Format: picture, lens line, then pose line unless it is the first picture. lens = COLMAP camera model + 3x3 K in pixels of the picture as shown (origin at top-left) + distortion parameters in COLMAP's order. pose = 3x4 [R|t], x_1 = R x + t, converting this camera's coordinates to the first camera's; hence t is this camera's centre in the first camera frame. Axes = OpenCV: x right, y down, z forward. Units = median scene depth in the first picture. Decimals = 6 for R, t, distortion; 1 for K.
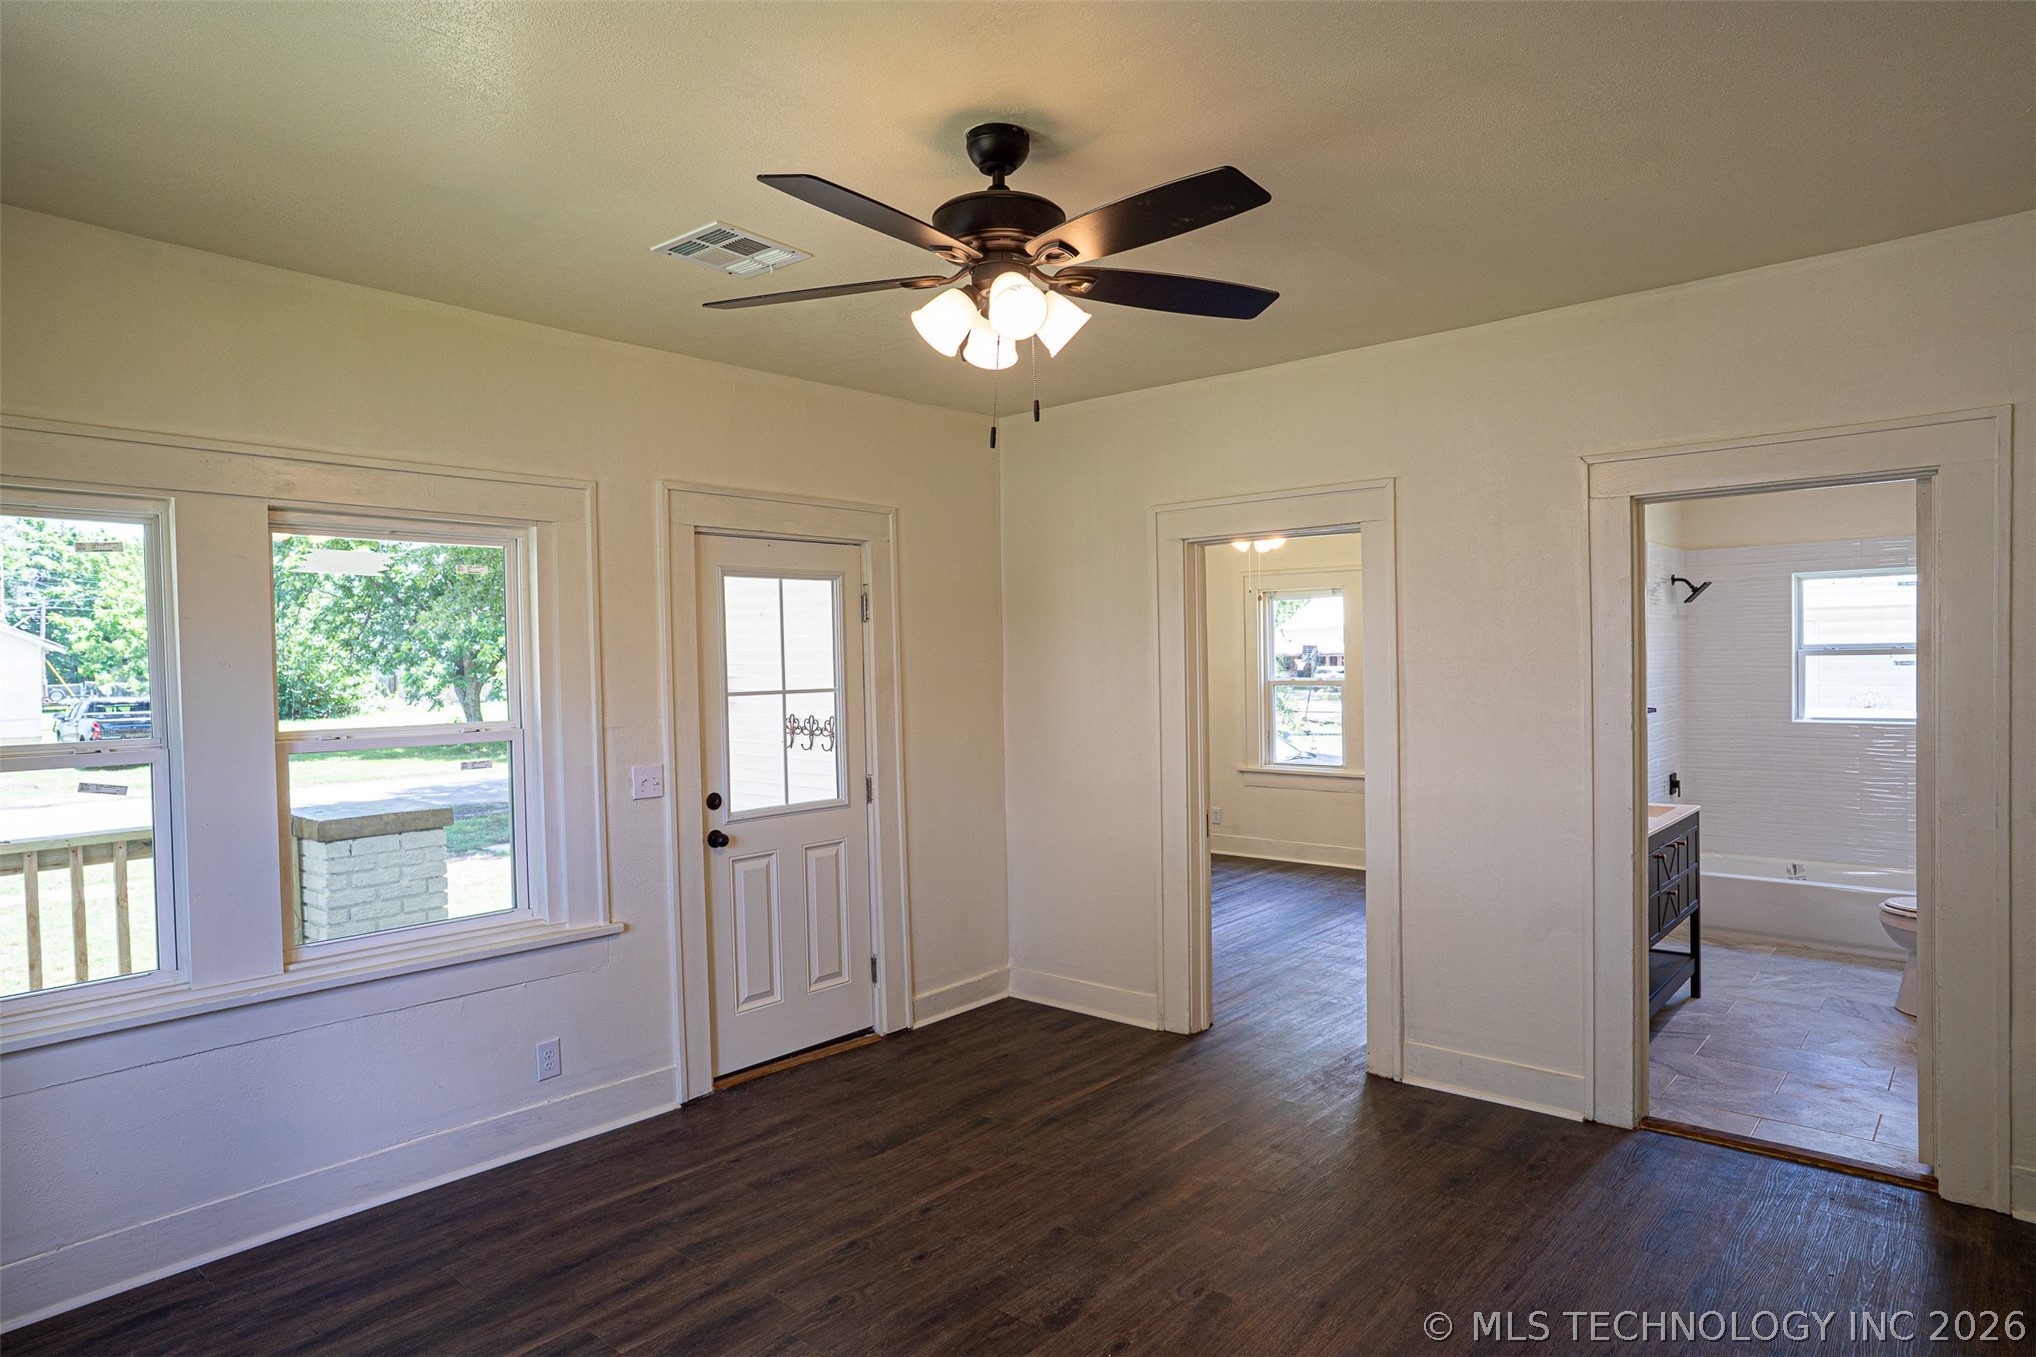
lens RADIAL K [[1162.7, 0, 973.8], [0, 1162.7, 687.4], [0, 0, 1]] dist [-0.055248, 0.020328]
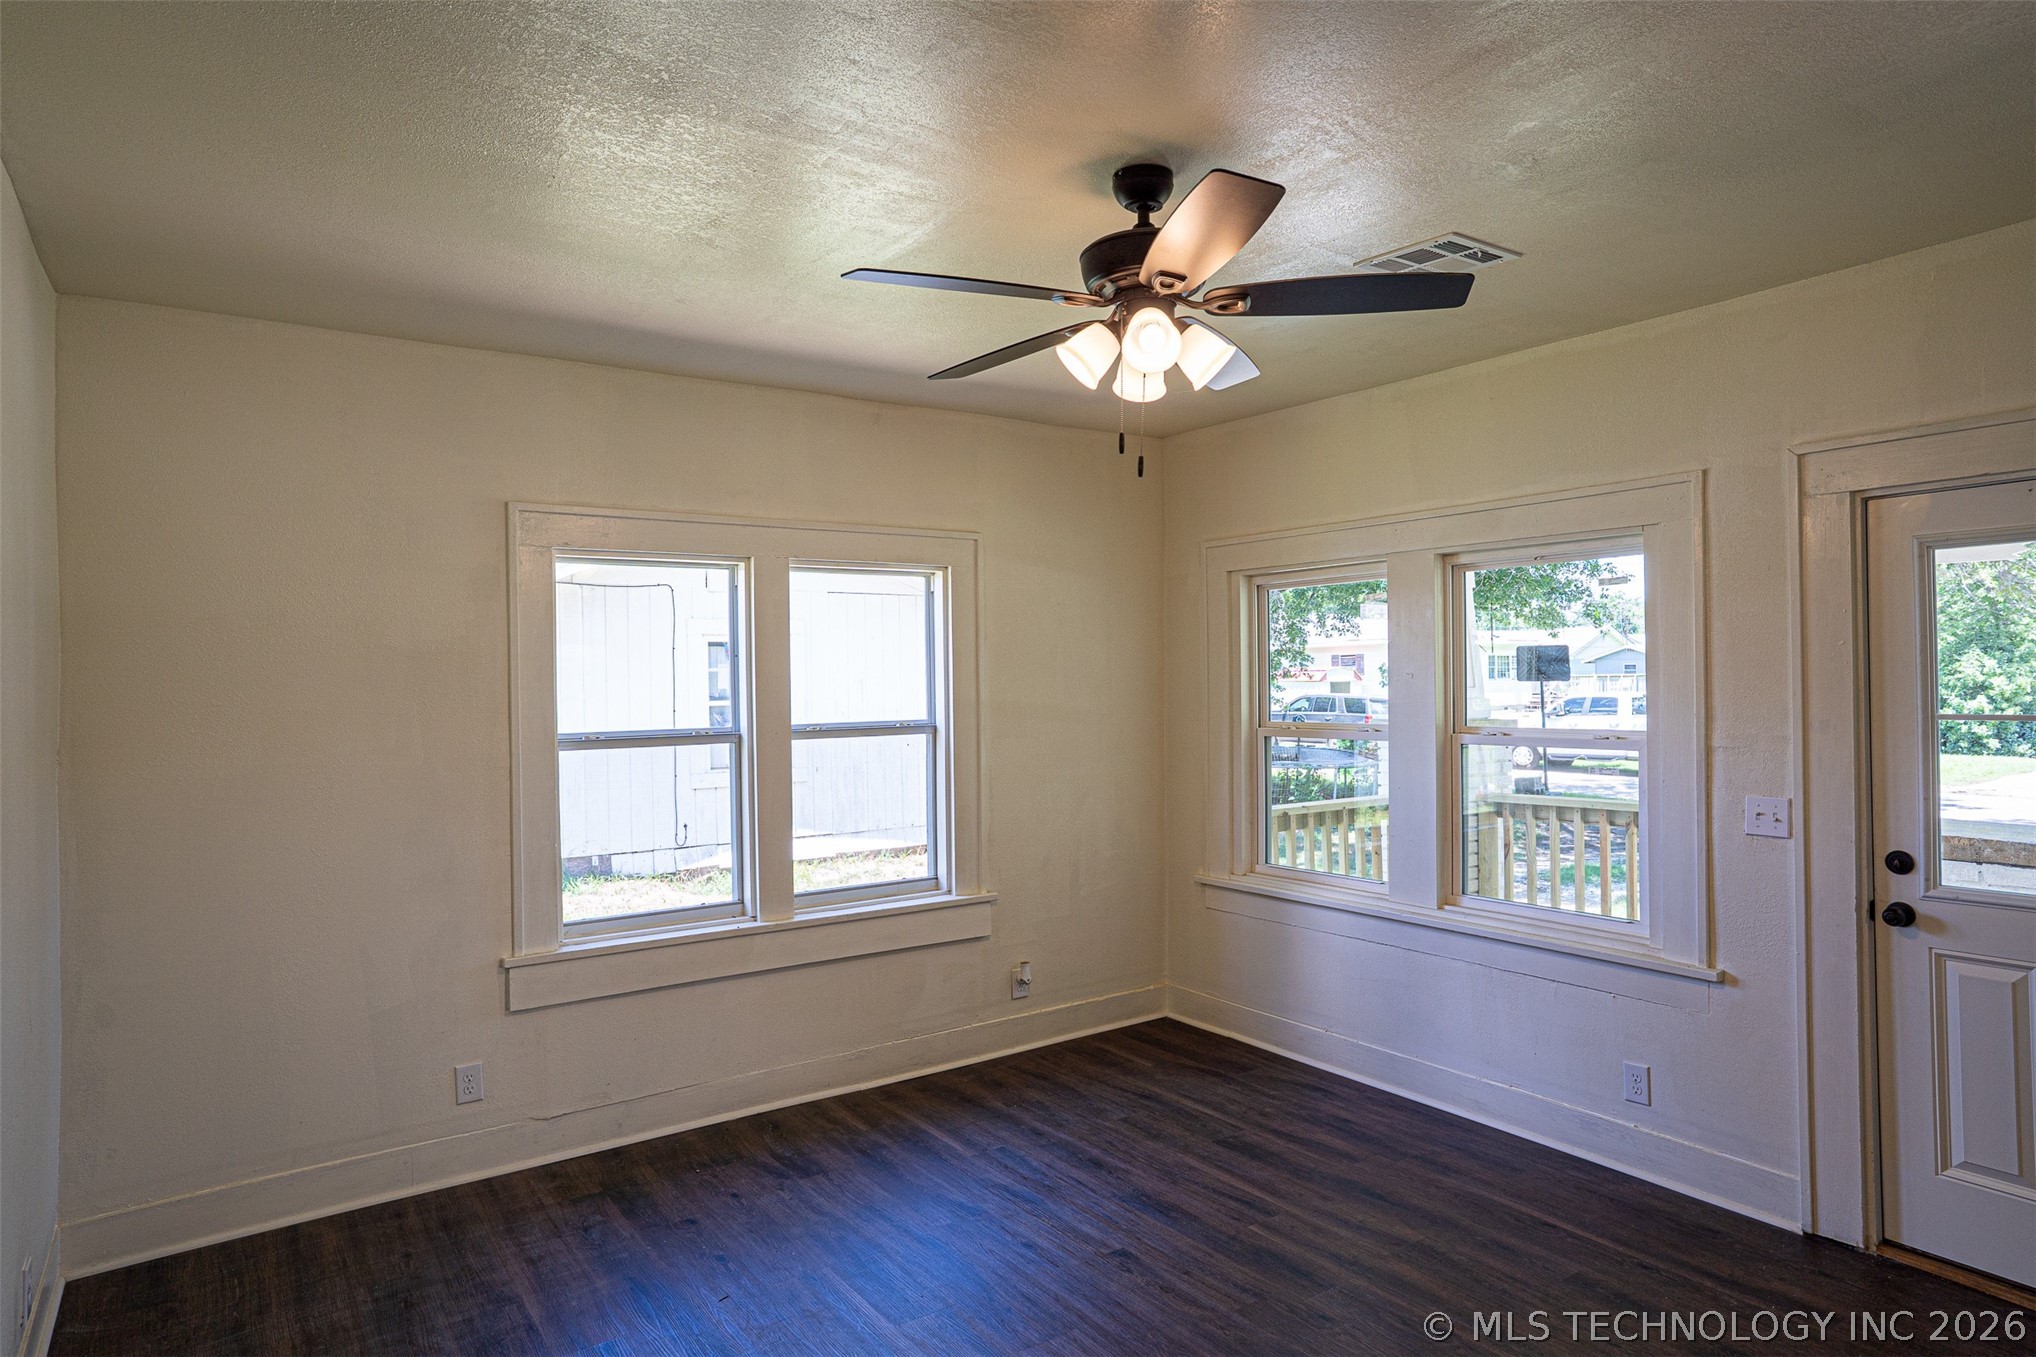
lens RADIAL K [[1162.7, 0, 1030.4], [0, 1162.7, 679.3], [0, 0, 1]] dist [-0.055248, 0.020328]
pose [[-0.236111, 0.025336, -0.971396, 0.713196], [0.005500, 0.999679, 0.024737, -0.044538], [0.971711, 0.000498, -0.236175, 0.774621]]
